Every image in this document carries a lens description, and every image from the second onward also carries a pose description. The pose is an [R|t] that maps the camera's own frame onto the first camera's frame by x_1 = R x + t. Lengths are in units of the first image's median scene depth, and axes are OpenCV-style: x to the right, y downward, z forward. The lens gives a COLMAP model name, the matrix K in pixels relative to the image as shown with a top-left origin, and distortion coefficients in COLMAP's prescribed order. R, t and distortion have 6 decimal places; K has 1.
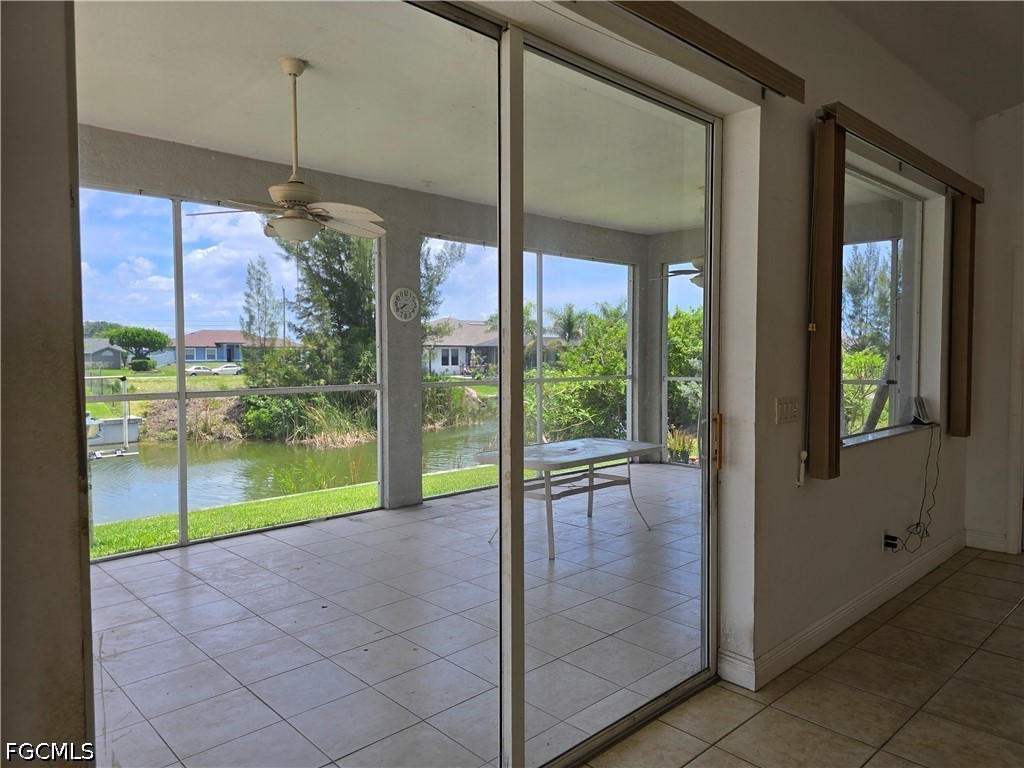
lens RADIAL K [[688.7, 0, 531.7], [0, 688.7, 377.0], [0, 0, 1]] dist [0.041816, -0.035981]
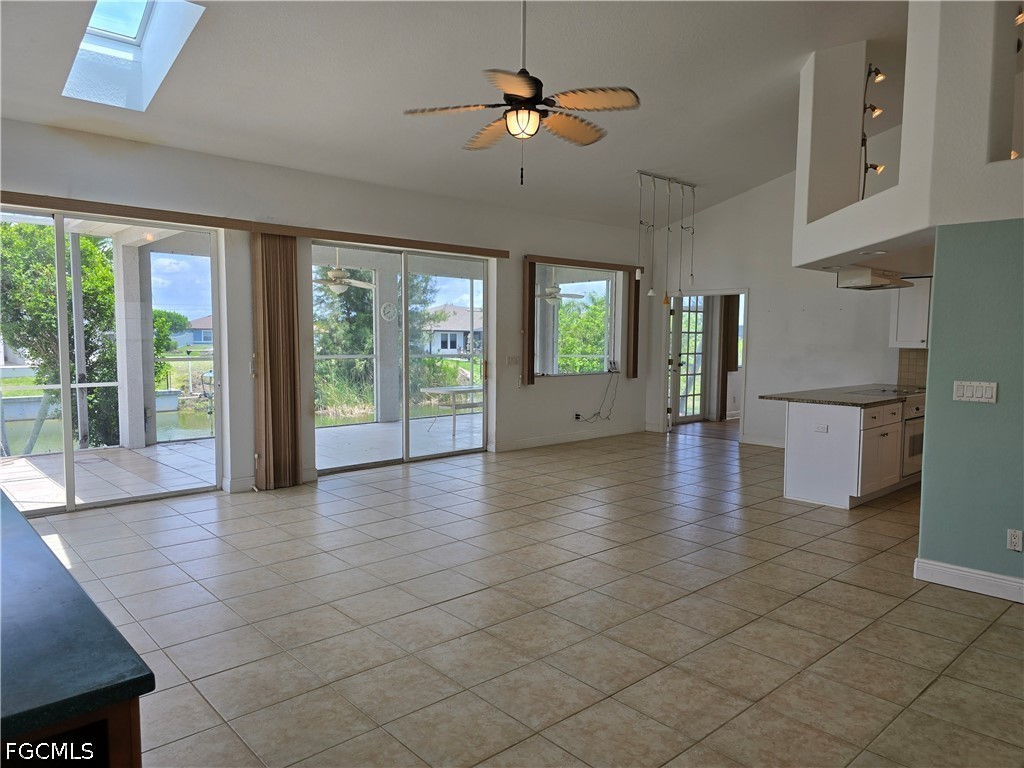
lens RADIAL K [[688.7, 0, 516.3], [0, 688.7, 394.1], [0, 0, 1]] dist [0.041816, -0.035981]
pose [[0.999494, 0.011482, -0.029664, 0.139156], [-0.010073, 0.998833, 0.047232, 0.015691], [0.030171, -0.046909, 0.998443, -0.548117]]
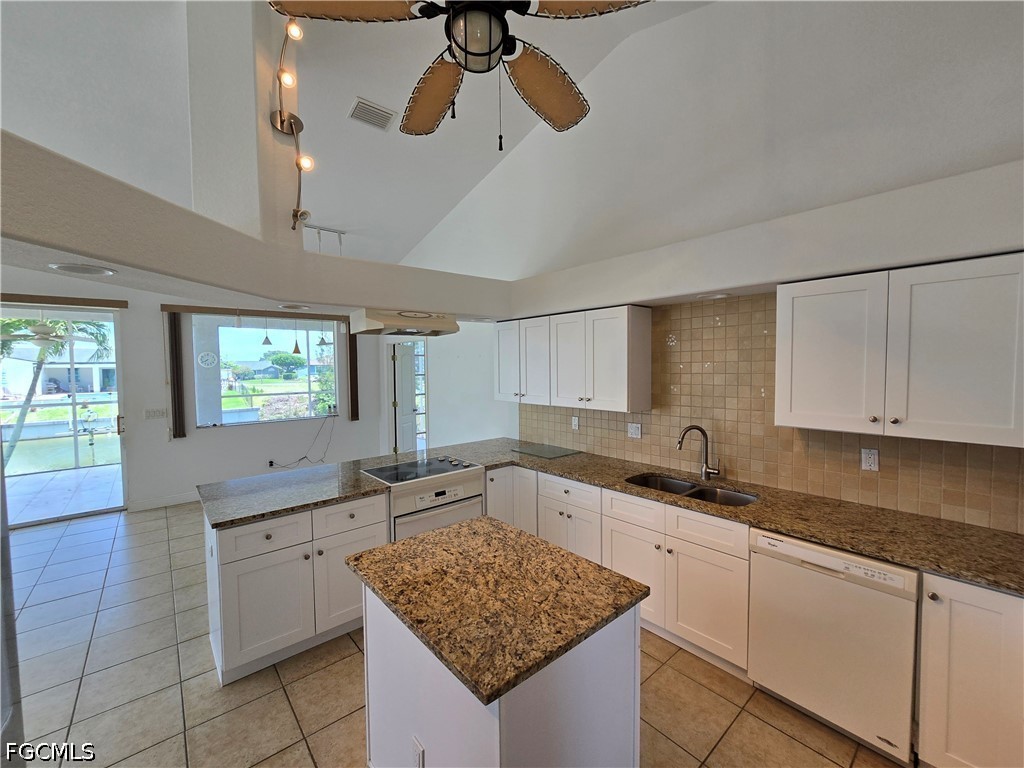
lens RADIAL K [[416.8, 0, 516.1], [0, 416.8, 382.0], [0, 0, 1]] dist [0.016843, 0.000299]
pose [[0.998744, -0.009577, -0.049184, 0.560533], [0.009841, 0.999938, 0.005128, -0.022374], [0.049132, -0.005605, 0.998777, -0.176712]]
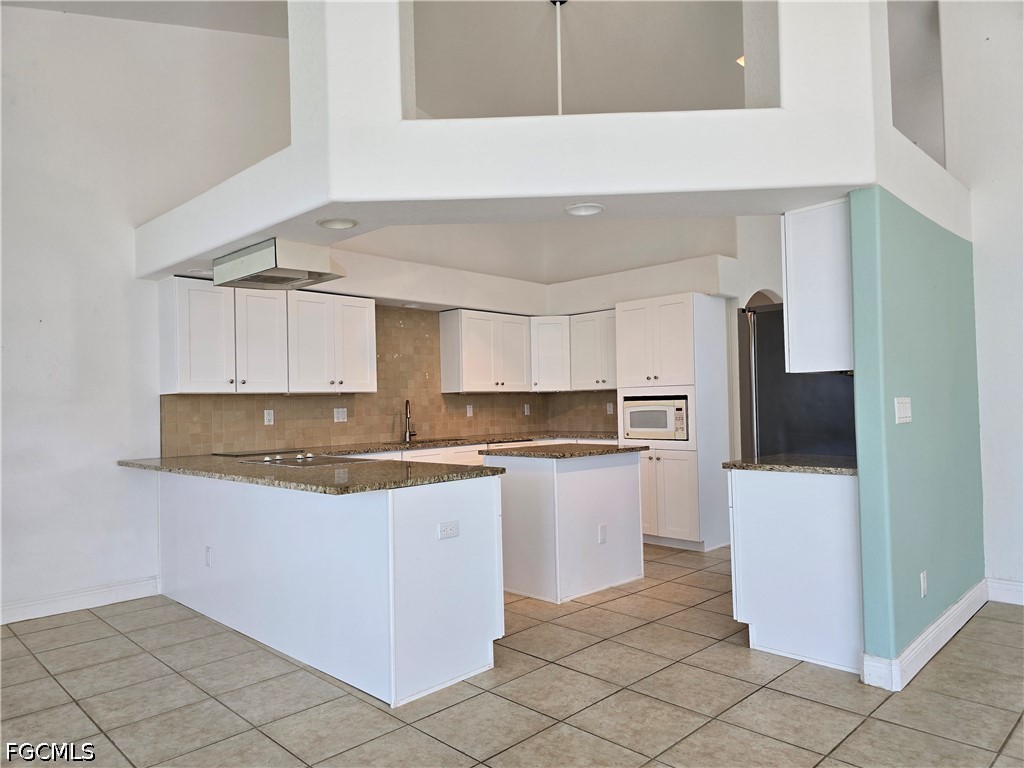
lens RADIAL K [[688.7, 0, 502.3], [0, 688.7, 388.4], [0, 0, 1]] dist [0.041816, -0.035981]
pose [[-0.013553, 0.027232, 0.999537, 0.079006], [0.058805, 0.997921, -0.026391, 0.017998], [-0.998177, 0.058420, -0.015126, 0.024033]]
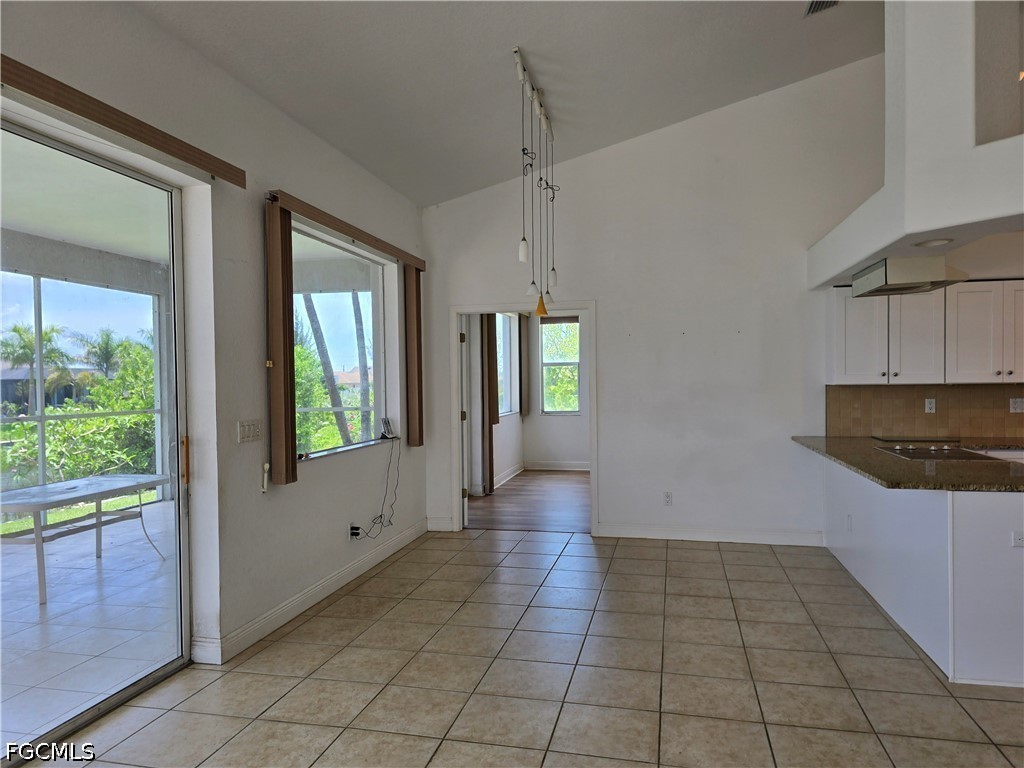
lens RADIAL K [[688.7, 0, 512.9], [0, 688.7, 392.2], [0, 0, 1]] dist [0.041816, -0.035981]
pose [[0.835490, -0.017025, 0.549242, 0.024826], [0.030272, 0.999428, -0.015068, 0.003464], [-0.548671, 0.029216, 0.835528, -0.085083]]
